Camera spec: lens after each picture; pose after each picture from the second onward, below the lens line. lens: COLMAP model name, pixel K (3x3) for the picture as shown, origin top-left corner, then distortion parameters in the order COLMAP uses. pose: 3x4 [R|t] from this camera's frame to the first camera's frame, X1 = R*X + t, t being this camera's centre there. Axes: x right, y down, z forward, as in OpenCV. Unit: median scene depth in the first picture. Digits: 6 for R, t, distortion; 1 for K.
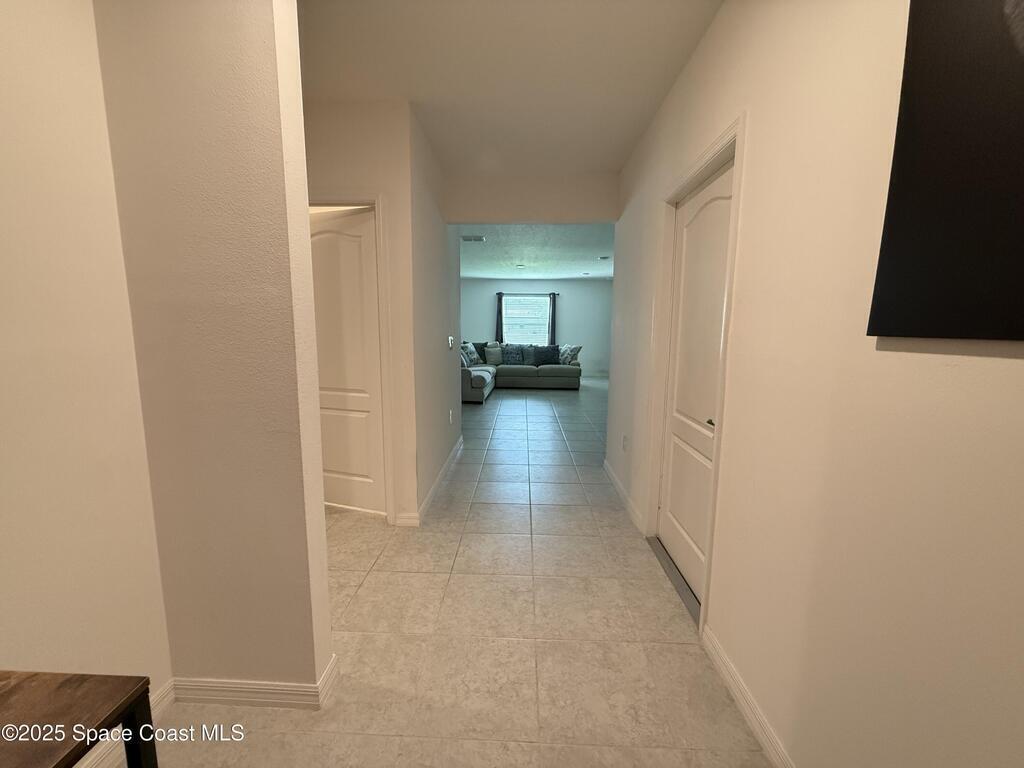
lens RADIAL K [[409.4, 0, 510.3], [0, 409.4, 382.3], [0, 0, 1]] dist [0.005681, -0.000608]
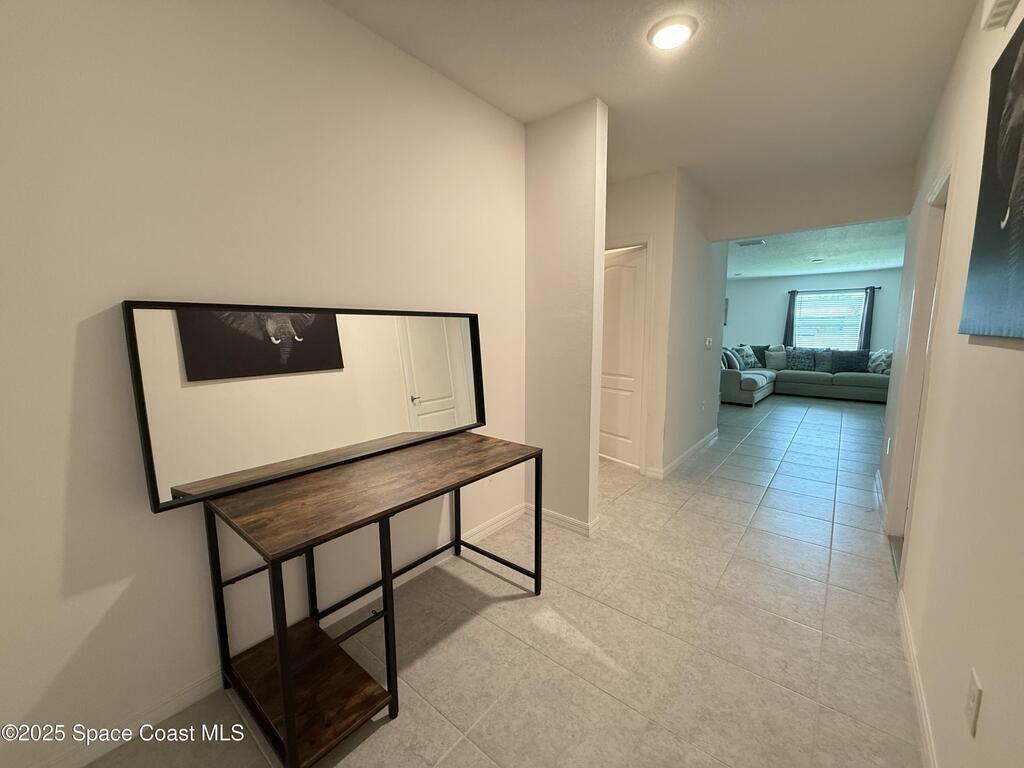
lens RADIAL K [[409.4, 0, 514.7], [0, 409.4, 384.1], [0, 0, 1]] dist [0.005681, -0.000608]
pose [[0.798524, 0.071033, -0.597757, 0.057524], [-0.072993, 0.997112, 0.020980, 0.017027], [0.597521, 0.026879, 0.801403, -0.124155]]
